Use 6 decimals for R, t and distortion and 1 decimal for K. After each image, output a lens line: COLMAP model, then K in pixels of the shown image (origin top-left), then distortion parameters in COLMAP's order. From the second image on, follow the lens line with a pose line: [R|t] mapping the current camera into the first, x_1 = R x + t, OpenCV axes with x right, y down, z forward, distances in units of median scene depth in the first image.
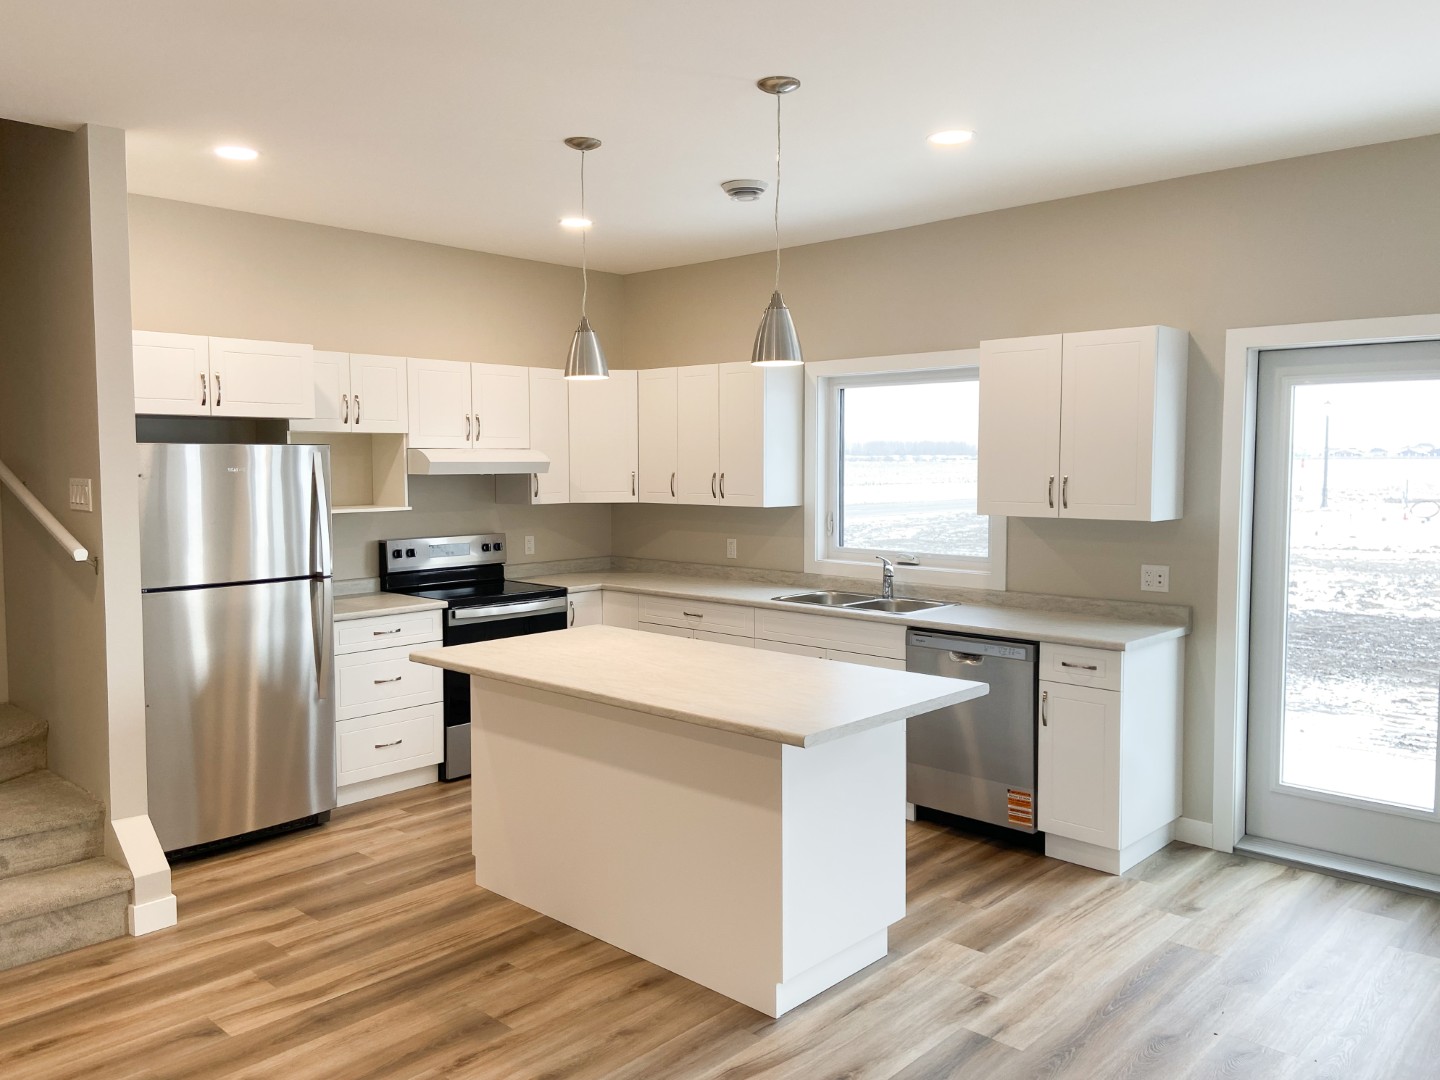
lens RADIAL K [[1109.6, 0, 709.8], [0, 1109.6, 527.9], [0, 0, 1]] dist [0.079670, -0.064277]
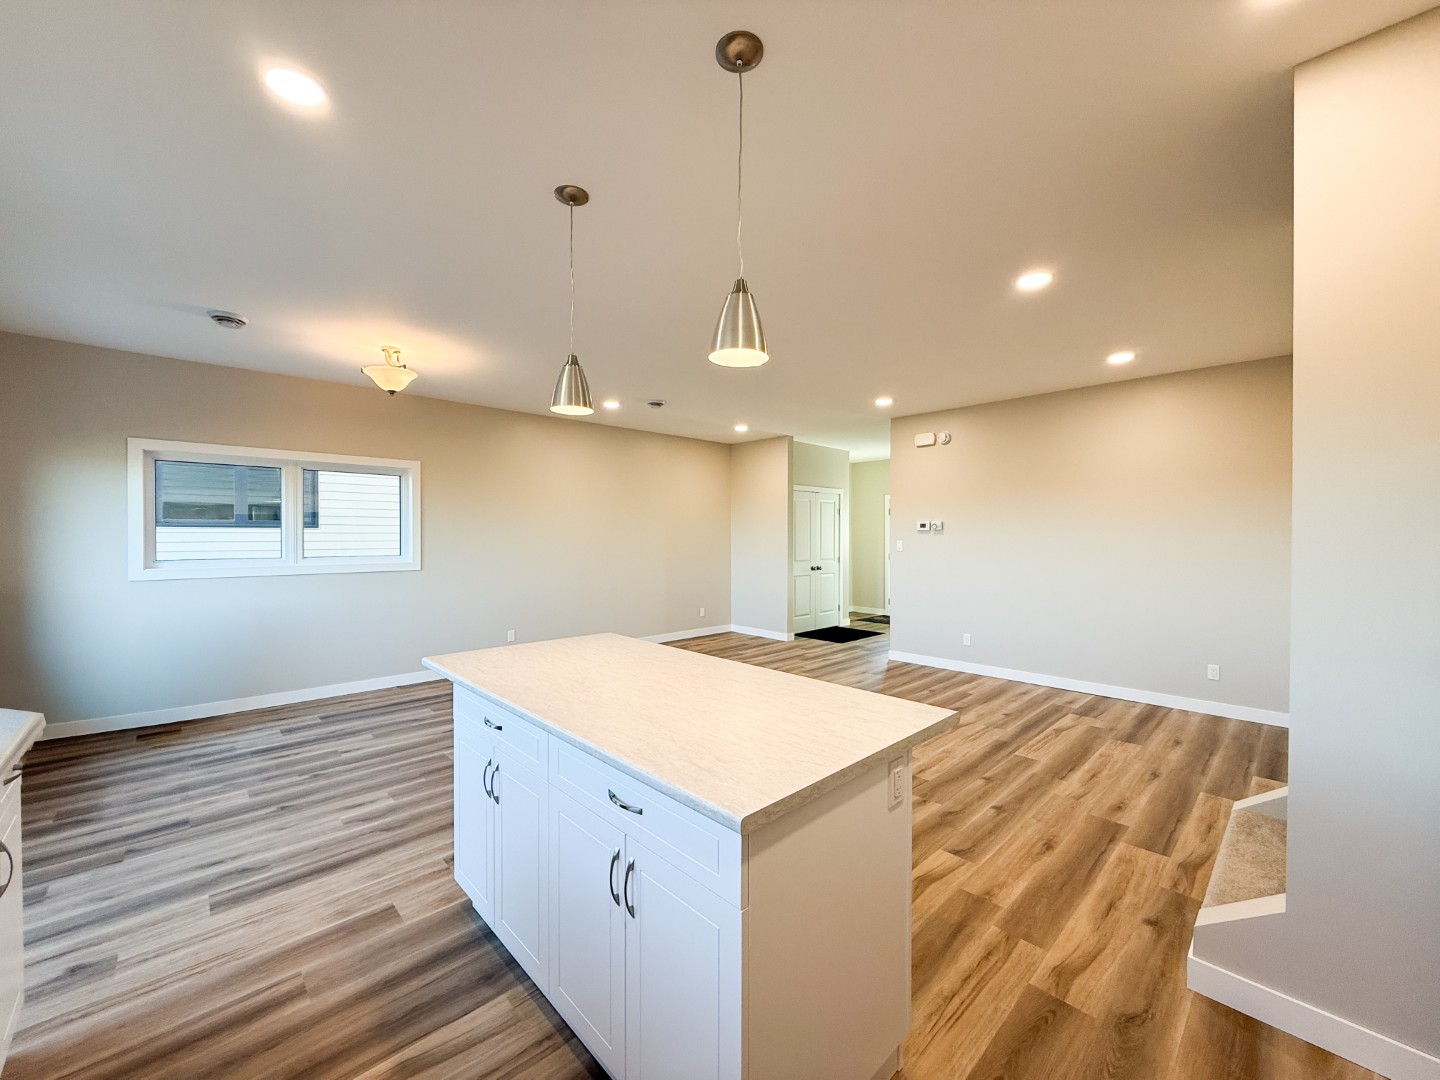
lens RADIAL K [[578.6, 0, 721.3], [0, 578.6, 538.5], [0, 0, 1]] dist [-0.001760, -0.000565]
pose [[-0.999050, -0.001722, 0.043542, -0.100594], [0.001323, 0.997560, 0.069801, -0.036198], [-0.043556, 0.069792, -0.996610, 1.249408]]
